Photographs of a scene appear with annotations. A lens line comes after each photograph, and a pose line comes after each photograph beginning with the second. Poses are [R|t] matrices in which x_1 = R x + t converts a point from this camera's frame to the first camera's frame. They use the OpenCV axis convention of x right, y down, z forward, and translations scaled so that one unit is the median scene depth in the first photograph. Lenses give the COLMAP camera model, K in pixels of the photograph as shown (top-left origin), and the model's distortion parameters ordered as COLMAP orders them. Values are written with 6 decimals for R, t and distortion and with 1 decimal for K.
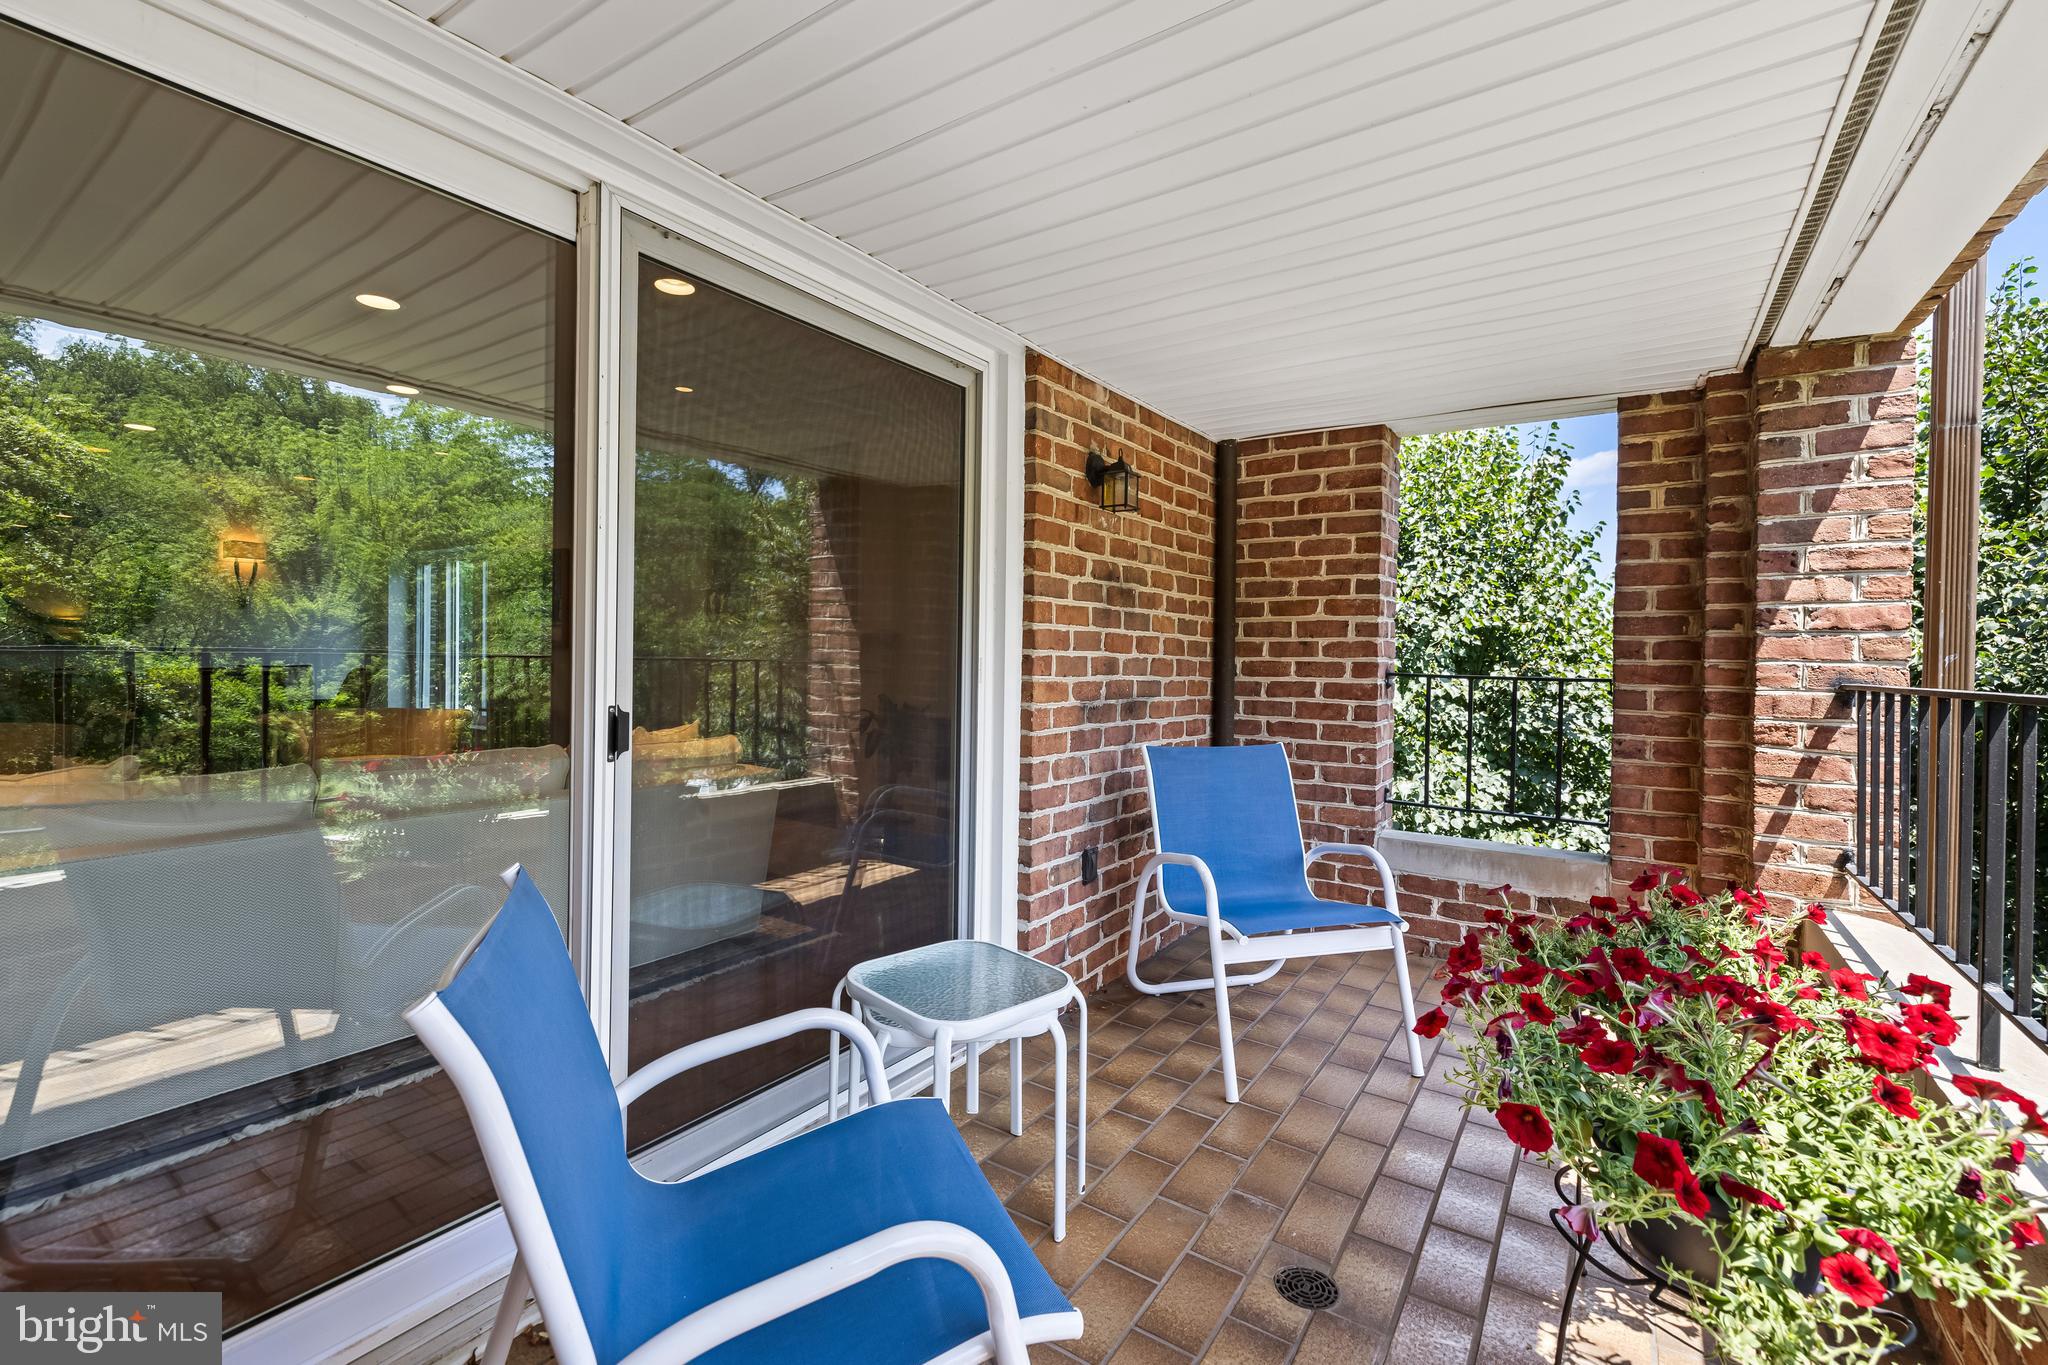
lens RADIAL K [[882.3, 0, 1017.2], [0, 882.3, 657.6], [0, 0, 1]] dist [0.000933, 0.000089]
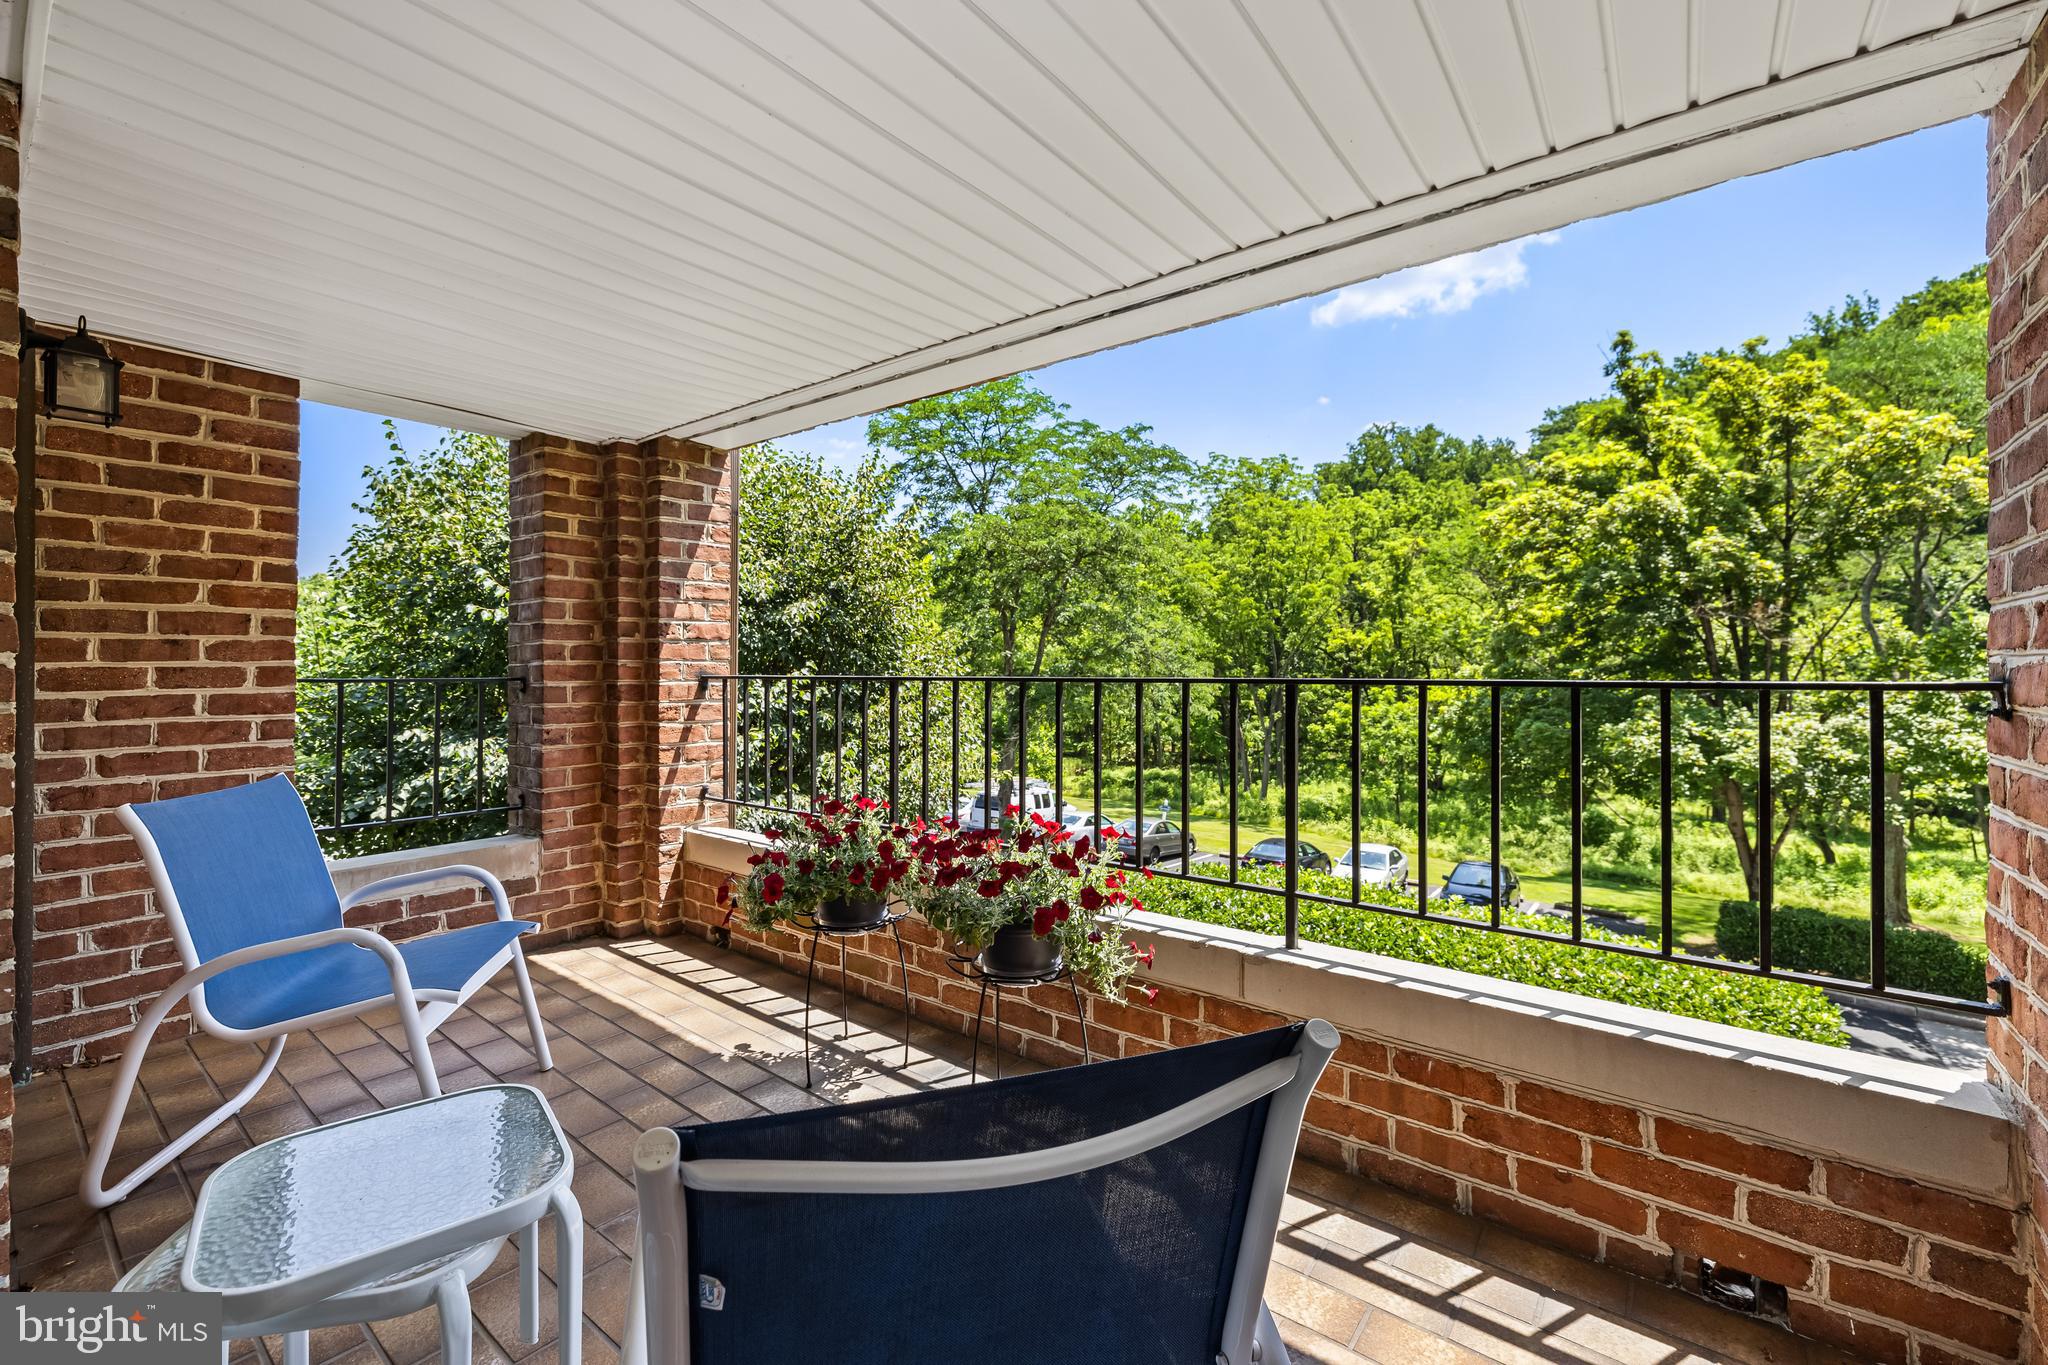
lens RADIAL K [[856.8, 0, 1020.8], [0, 856.8, 660.5], [0, 0, 1]] dist [0.001638, 0.000027]
pose [[0.061665, -0.009564, 0.998051, -0.418147], [0.003940, 0.999949, 0.009339, -0.005988], [-0.998089, 0.003357, 0.061700, 0.323039]]
